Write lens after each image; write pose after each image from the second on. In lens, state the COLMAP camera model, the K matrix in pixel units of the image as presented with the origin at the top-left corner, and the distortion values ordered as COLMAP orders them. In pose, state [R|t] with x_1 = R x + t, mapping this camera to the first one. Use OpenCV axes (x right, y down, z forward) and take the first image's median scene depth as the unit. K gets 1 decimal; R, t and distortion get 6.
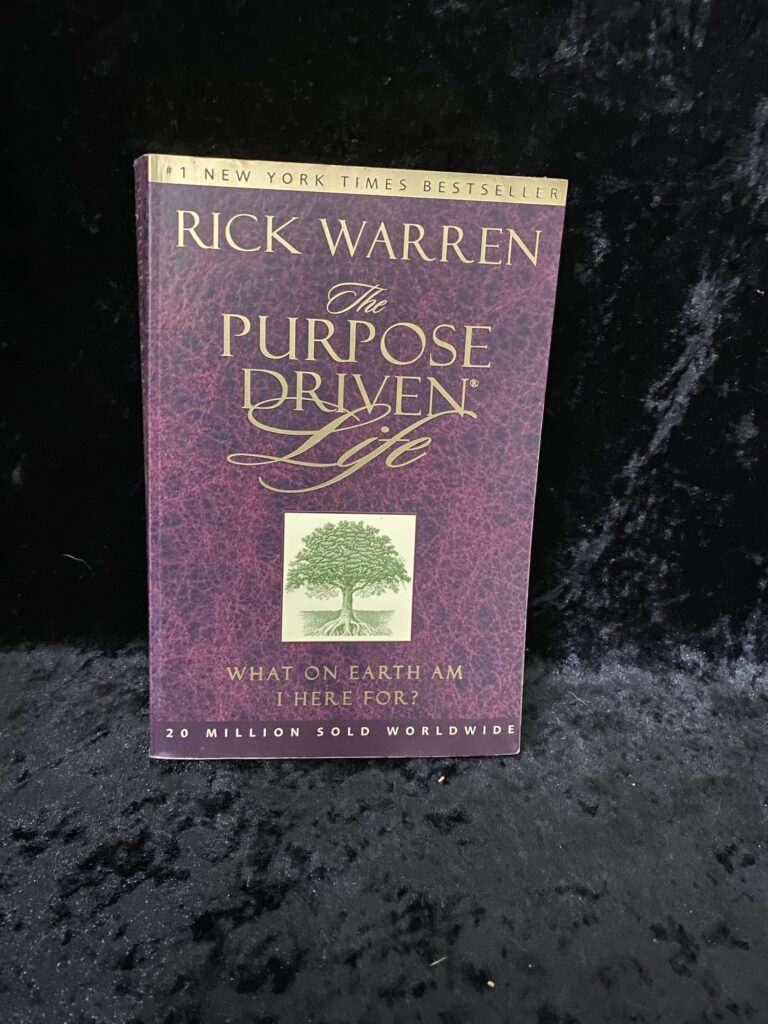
lens RADIAL K [[769.0, 0, 379.5], [0, 769.0, 510.3], [0, 0, 1]] dist [-0.084596, 0.025838]
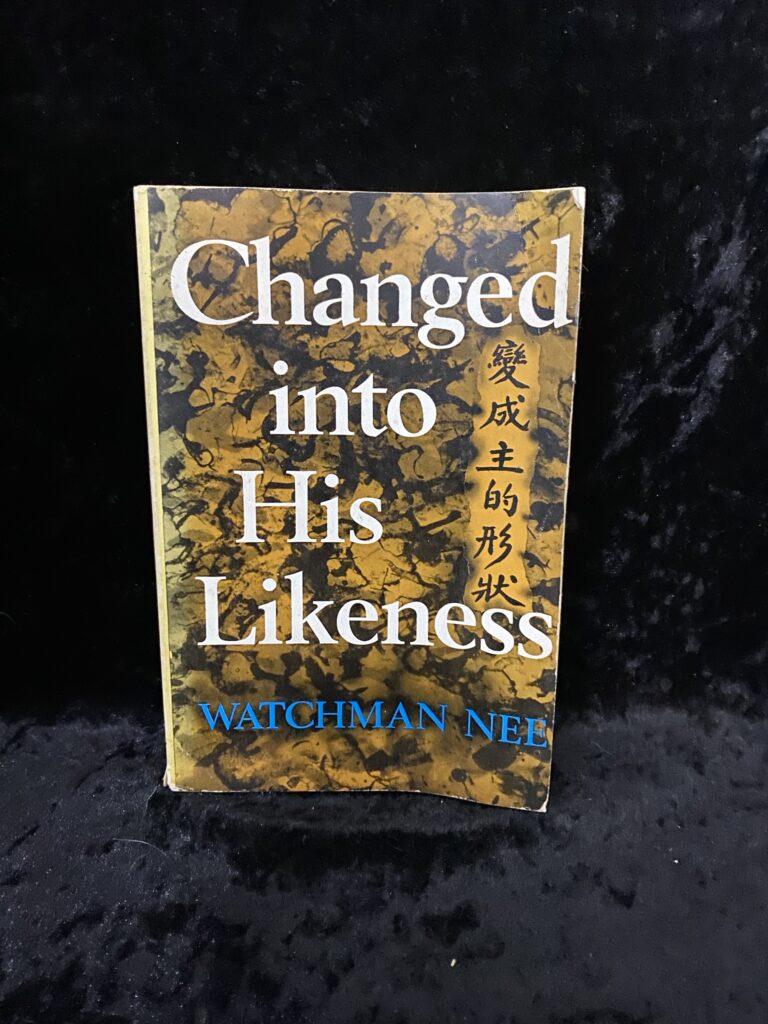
lens RADIAL K [[769.0, 0, 381.8], [0, 769.0, 507.2], [0, 0, 1]] dist [-0.084596, 0.025838]
pose [[0.998894, -0.046679, -0.005688, 0.041314], [0.046811, 0.998567, 0.025926, -0.063259], [0.004469, -0.026163, 0.999648, 0.204608]]
